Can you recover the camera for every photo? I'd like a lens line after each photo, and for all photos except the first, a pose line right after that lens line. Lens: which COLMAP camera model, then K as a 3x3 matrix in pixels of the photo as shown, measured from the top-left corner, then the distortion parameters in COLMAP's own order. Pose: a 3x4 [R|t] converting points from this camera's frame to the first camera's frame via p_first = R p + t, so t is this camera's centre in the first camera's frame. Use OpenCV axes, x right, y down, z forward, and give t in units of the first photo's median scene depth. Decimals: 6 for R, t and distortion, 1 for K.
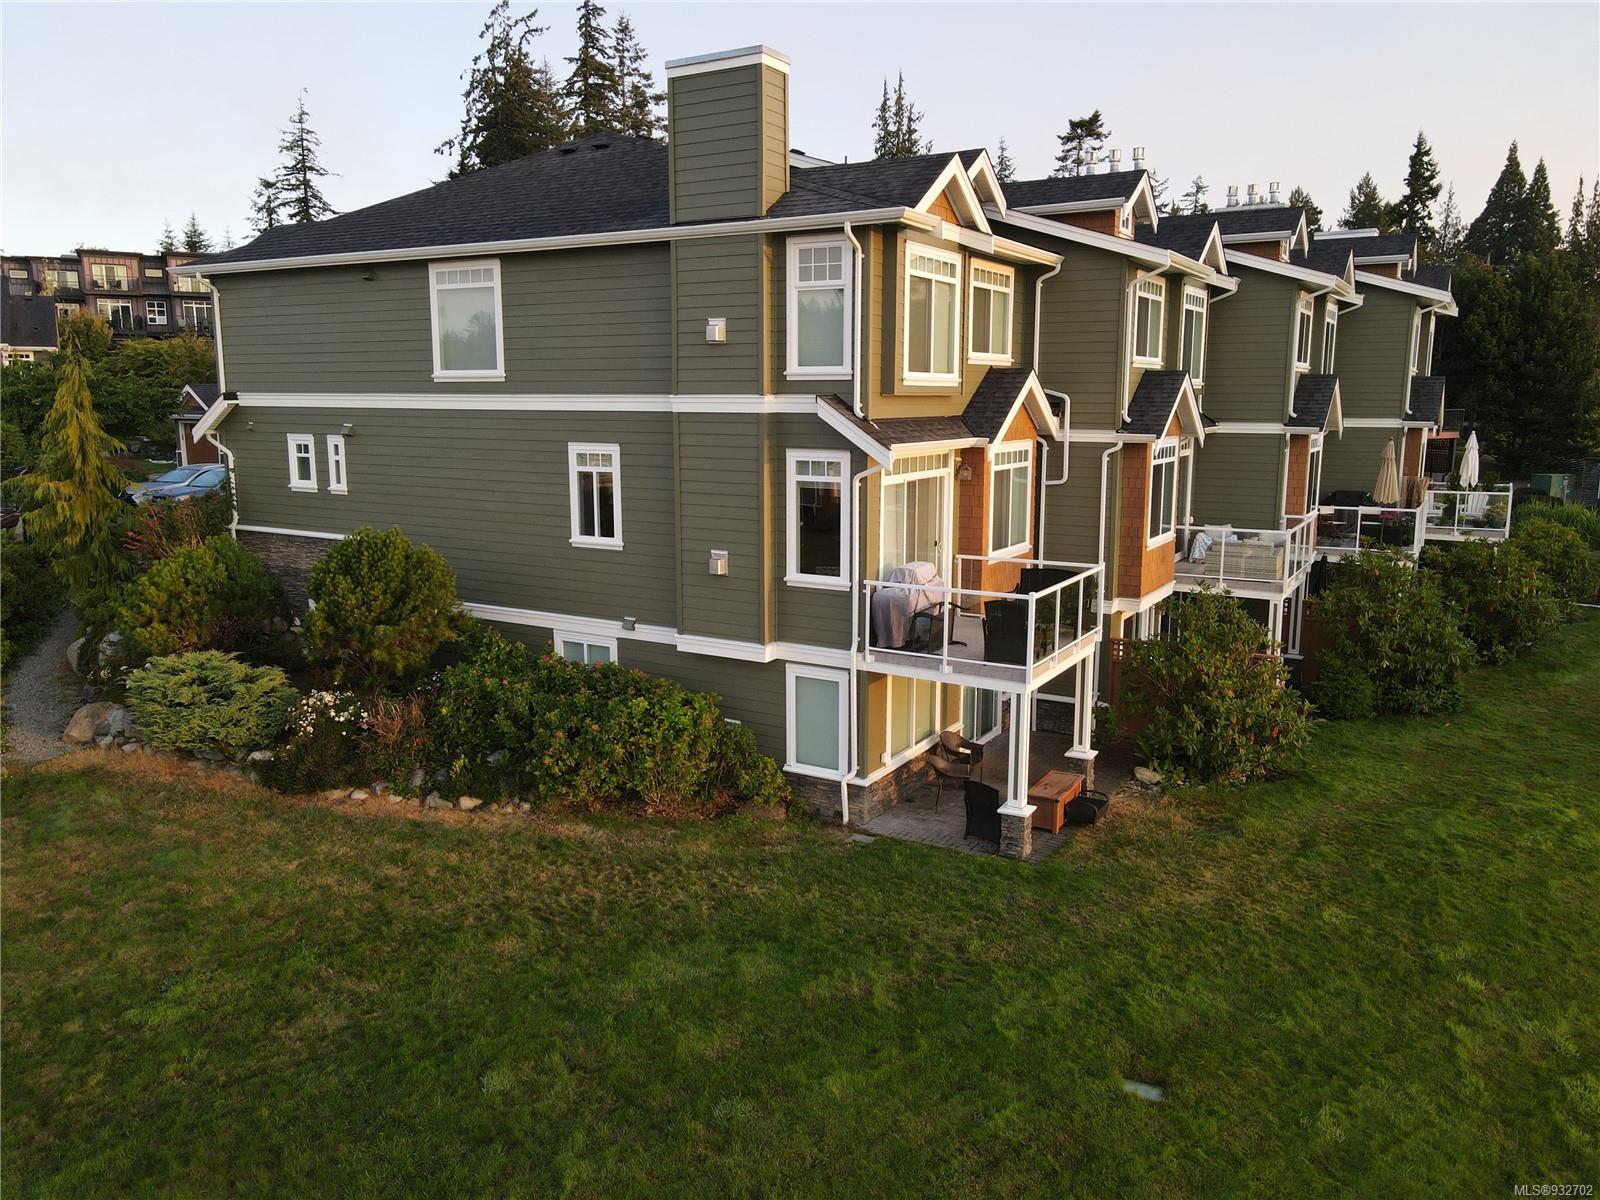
lens RADIAL K [[1180.8, 0, 802.3], [0, 1180.8, 585.9], [0, 0, 1]] dist [-0.006569, 0.045876]
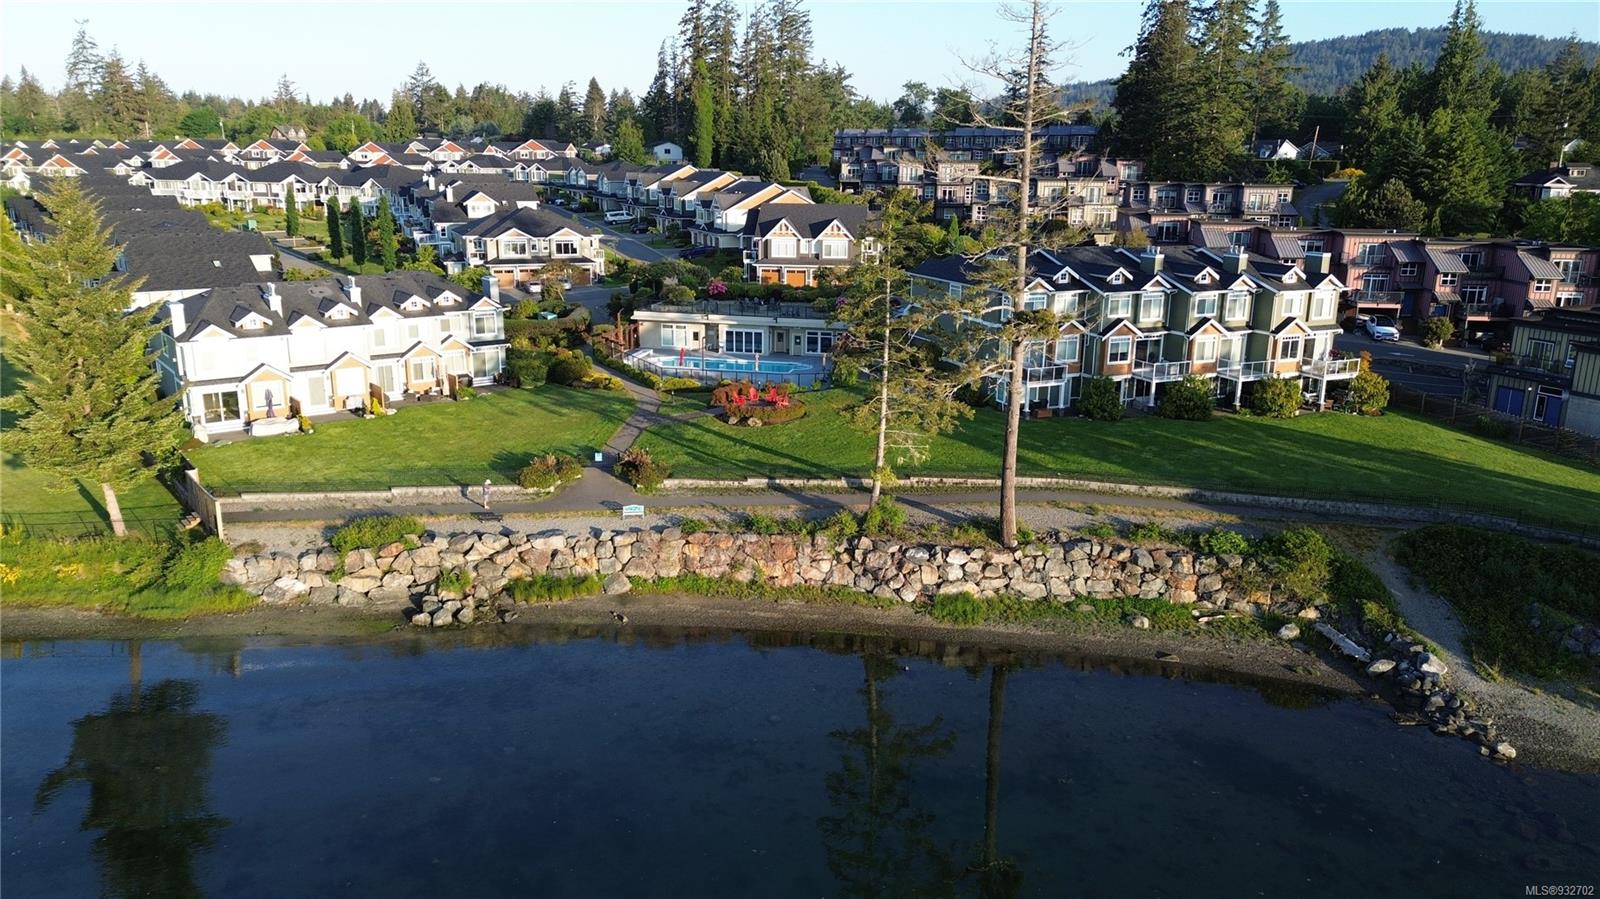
lens RADIAL K [[1128.2, 0, 802.3], [0, 1128.2, 453.3], [0, 0, 1]] dist [0.069803, -0.062449]
pose [[0.811578, 0.158344, -0.562377, 0.251598], [-0.106069, 0.986509, 0.124693, -0.015519], [0.574535, -0.041547, 0.817425, -0.413719]]
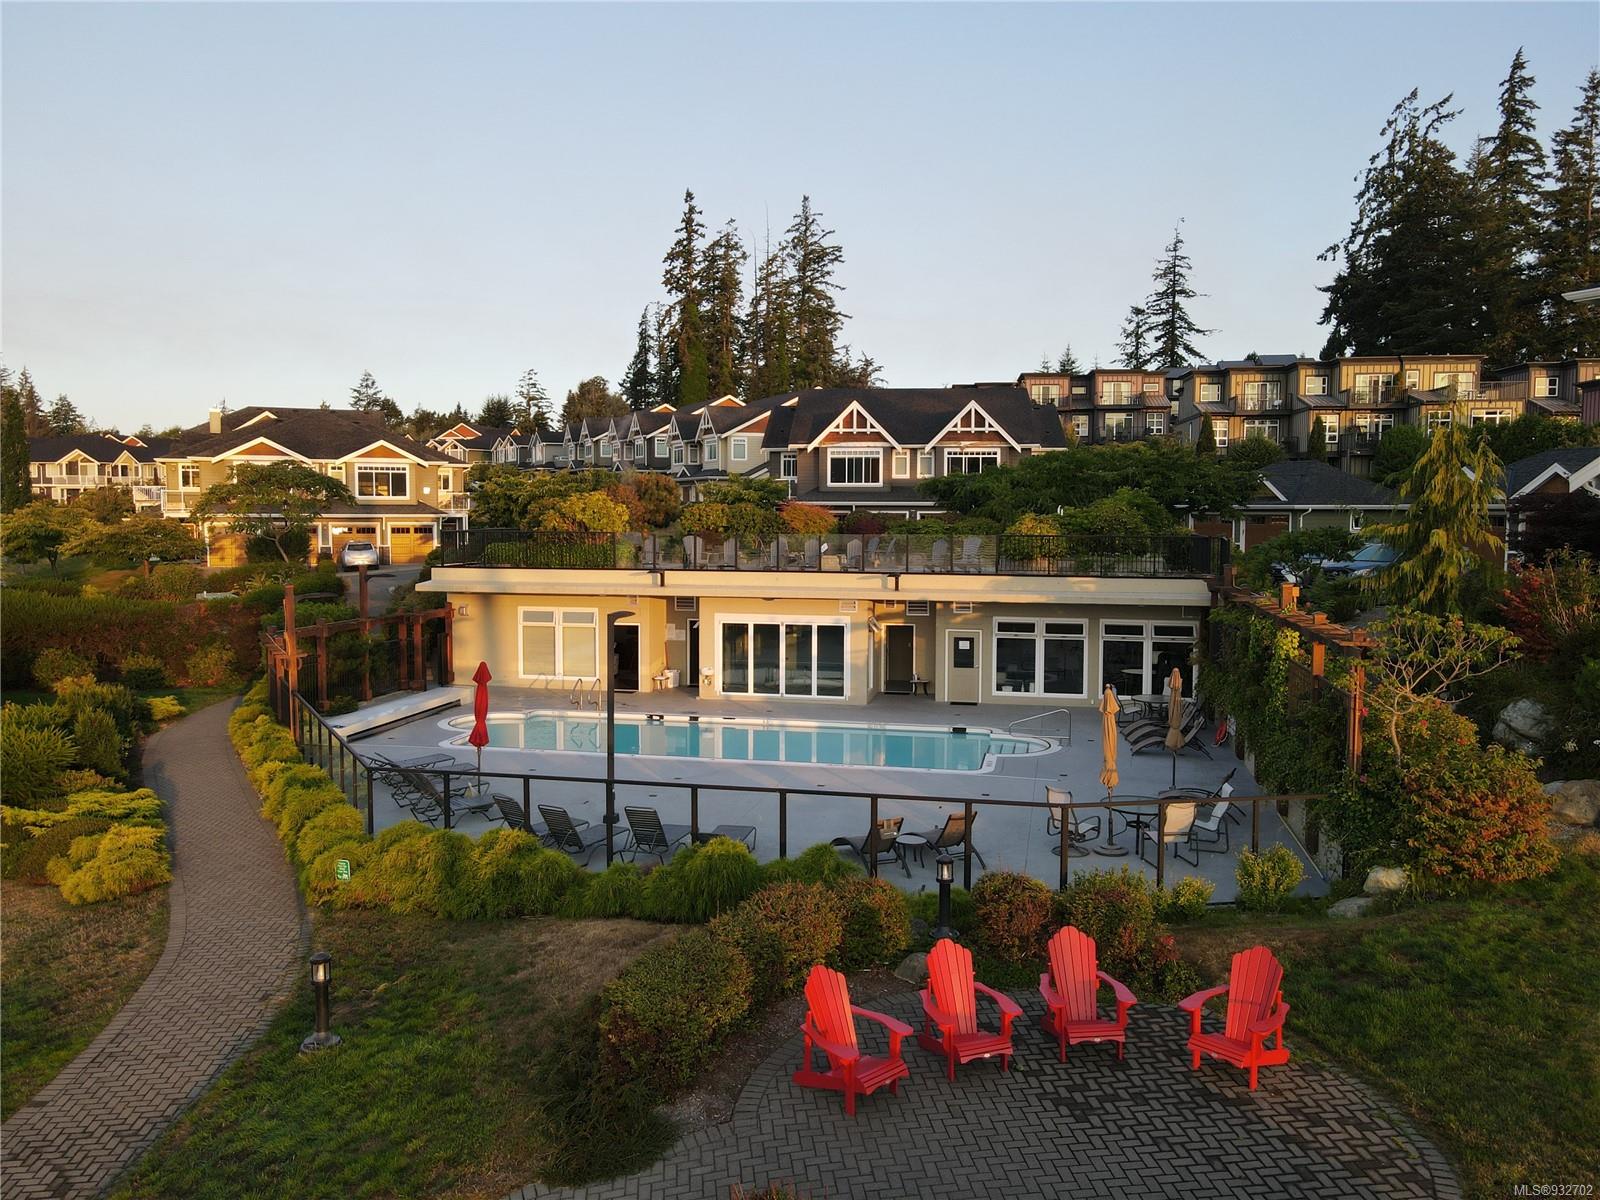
lens RADIAL K [[1171.0, 0, 800.0], [0, 1171.0, 600.0], [0, 0, 1]] dist [0.014516, -0.000872]
pose [[0.810581, 0.045775, -0.583835, -0.080595], [-0.098436, 0.993406, -0.058779, 0.011392], [0.577295, 0.105115, 0.809742, -0.001142]]
